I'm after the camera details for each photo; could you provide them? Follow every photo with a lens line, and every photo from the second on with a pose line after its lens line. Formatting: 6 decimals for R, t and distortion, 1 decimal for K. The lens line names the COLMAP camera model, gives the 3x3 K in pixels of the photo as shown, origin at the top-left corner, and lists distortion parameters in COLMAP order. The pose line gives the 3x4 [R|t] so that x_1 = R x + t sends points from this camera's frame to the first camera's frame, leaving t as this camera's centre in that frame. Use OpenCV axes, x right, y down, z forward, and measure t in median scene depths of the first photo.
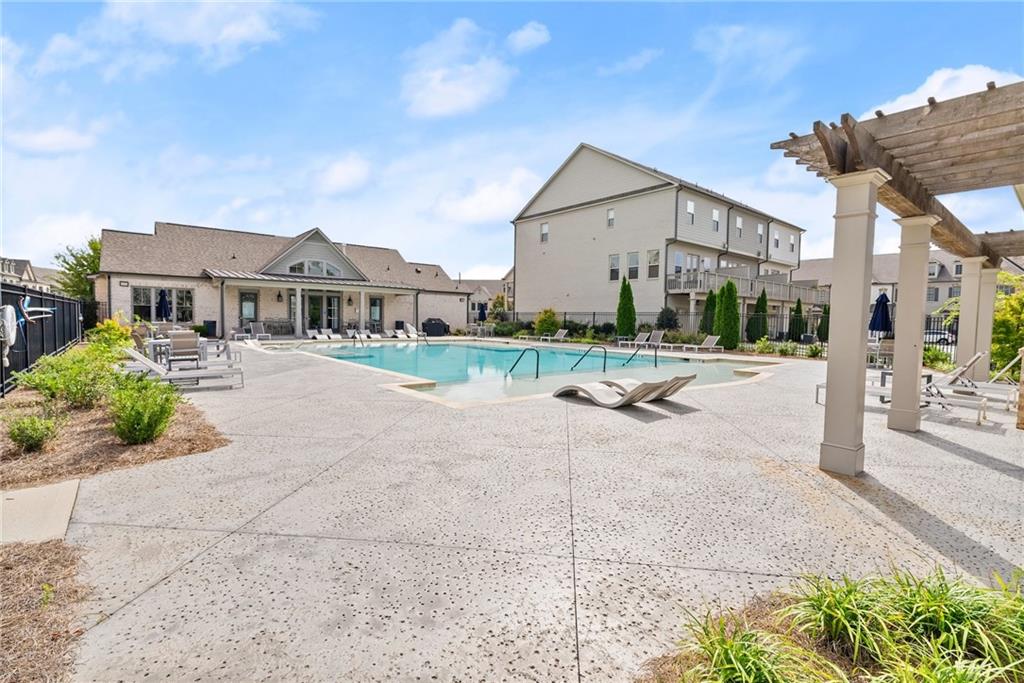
lens RADIAL K [[462.4, 0, 512.0], [0, 462.4, 341.5], [0, 0, 1]] dist [0.000174, 0.000031]
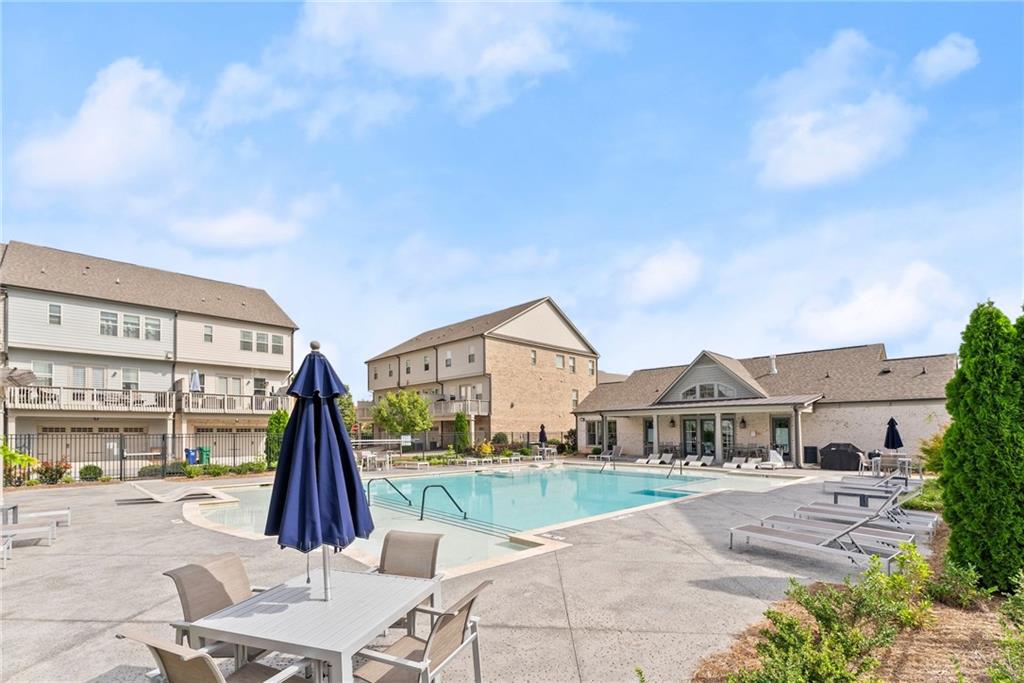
lens RADIAL K [[455.2, 0, 512.0], [0, 455.2, 341.5], [0, 0, 1]] dist [-0.000441, -0.000088]
pose [[0.073965, -0.215370, -0.973727, 0.518190], [-0.048886, 0.974445, -0.219242, -0.028761], [0.996062, 0.063817, 0.061546, 0.525104]]
